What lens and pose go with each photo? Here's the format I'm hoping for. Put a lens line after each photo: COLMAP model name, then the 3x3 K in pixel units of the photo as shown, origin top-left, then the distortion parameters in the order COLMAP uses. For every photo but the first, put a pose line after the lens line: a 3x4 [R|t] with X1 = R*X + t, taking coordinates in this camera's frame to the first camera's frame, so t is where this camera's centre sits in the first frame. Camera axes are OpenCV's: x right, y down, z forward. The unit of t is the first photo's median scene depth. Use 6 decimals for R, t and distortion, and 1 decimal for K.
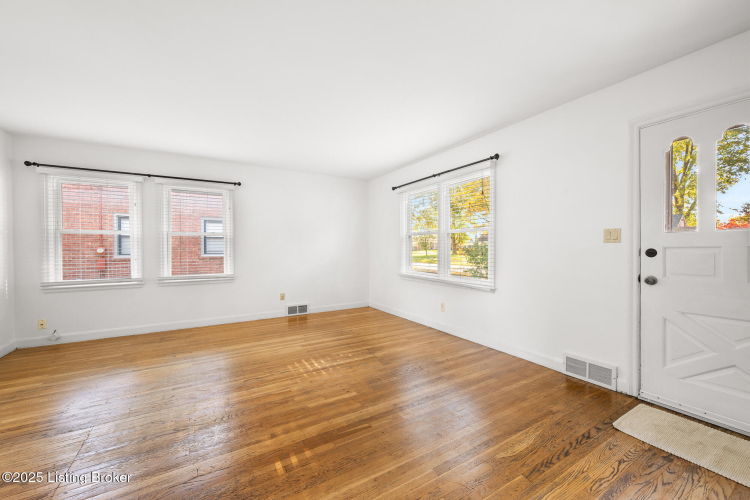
lens RADIAL K [[292.0, 0, 374.1], [0, 292.0, 250.4], [0, 0, 1]] dist [-0.001514, 0.000012]
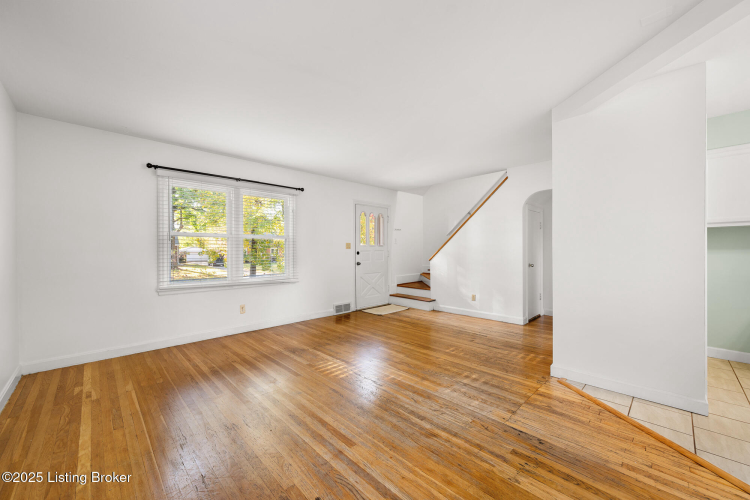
lens RADIAL K [[292.0, 0, 374.1], [0, 292.0, 250.4], [0, 0, 1]] dist [-0.001514, 0.000012]
pose [[-0.230079, 0.006241, 0.973152, -1.149489], [0.013816, 0.999900, -0.003146, -0.002826], [-0.973074, 0.012721, -0.230142, 1.035328]]
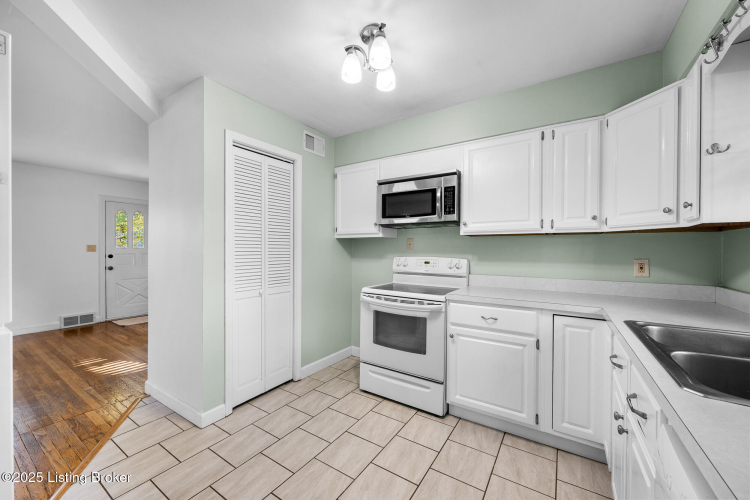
lens RADIAL K [[292.0, 0, 374.1], [0, 292.0, 250.4], [0, 0, 1]] dist [-0.001514, 0.000012]
pose [[-0.438115, -0.001713, 0.898917, -1.442433], [0.005977, 0.999971, 0.004819, -0.025619], [-0.898899, 0.007484, -0.438092, 0.097088]]
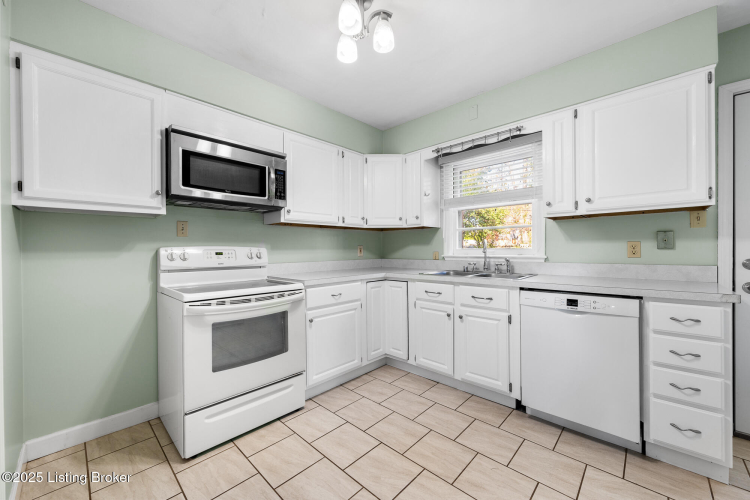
lens RADIAL K [[292.0, 0, 374.1], [0, 292.0, 250.4], [0, 0, 1]] dist [-0.001514, 0.000012]
pose [[-0.962619, 0.010660, -0.270650, -0.861883], [0.006108, 0.999825, 0.017656, 0.000005], [0.270791, 0.015343, -0.962516, 0.346367]]
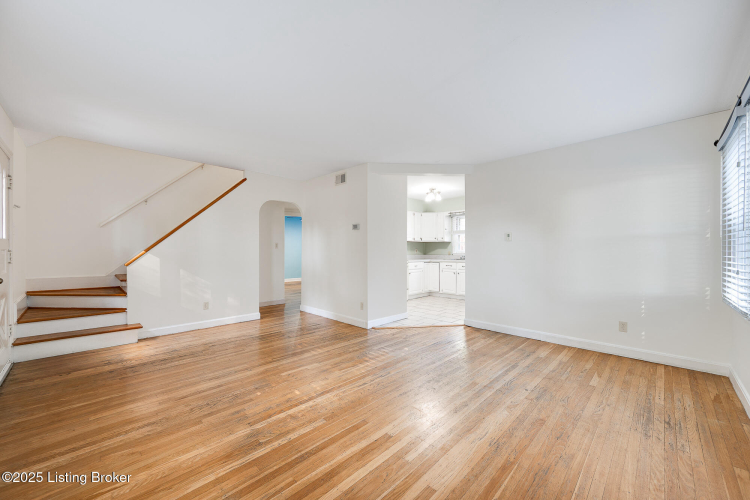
lens RADIAL K [[292.0, 0, 374.1], [0, 292.0, 250.4], [0, 0, 1]] dist [-0.001514, 0.000012]
pose [[-0.968523, 0.002793, -0.248909, -0.099802], [-0.000219, 0.999927, 0.012072, -0.016947], [0.248925, 0.011746, -0.968452, 1.682005]]
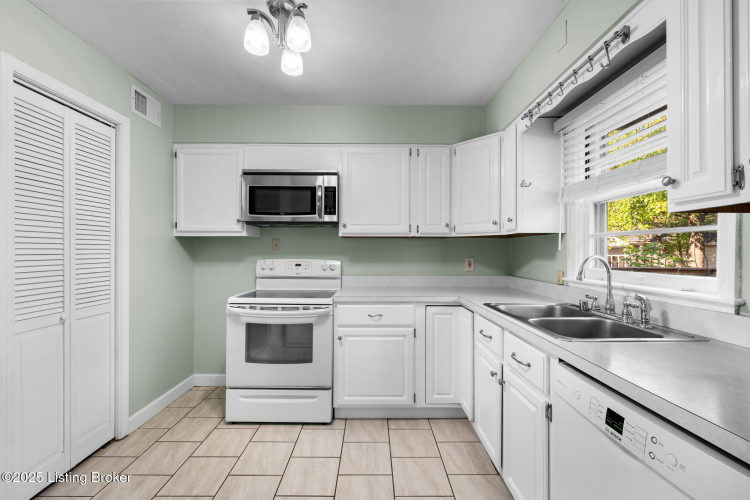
lens RADIAL K [[316.1, 0, 375.0], [0, 316.1, 250.0], [0, 0, 1]] dist [-0.002131, 0.000014]
pose [[-0.861390, 0.003045, 0.507935, -1.350489], [0.005430, 0.999980, 0.003214, -0.027321], [-0.507915, 0.005527, -0.861390, 0.225433]]
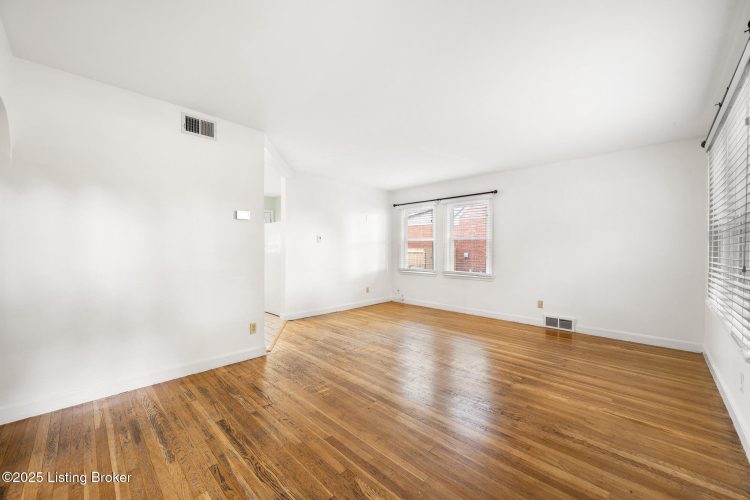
lens RADIAL K [[292.0, 0, 374.1], [0, 292.0, 250.4], [0, 0, 1]] dist [-0.001514, 0.000012]
pose [[0.254915, 0.007400, -0.966935, 0.695508], [-0.014322, 0.999890, 0.003877, -0.008446], [0.966857, 0.012860, 0.254993, 0.426306]]
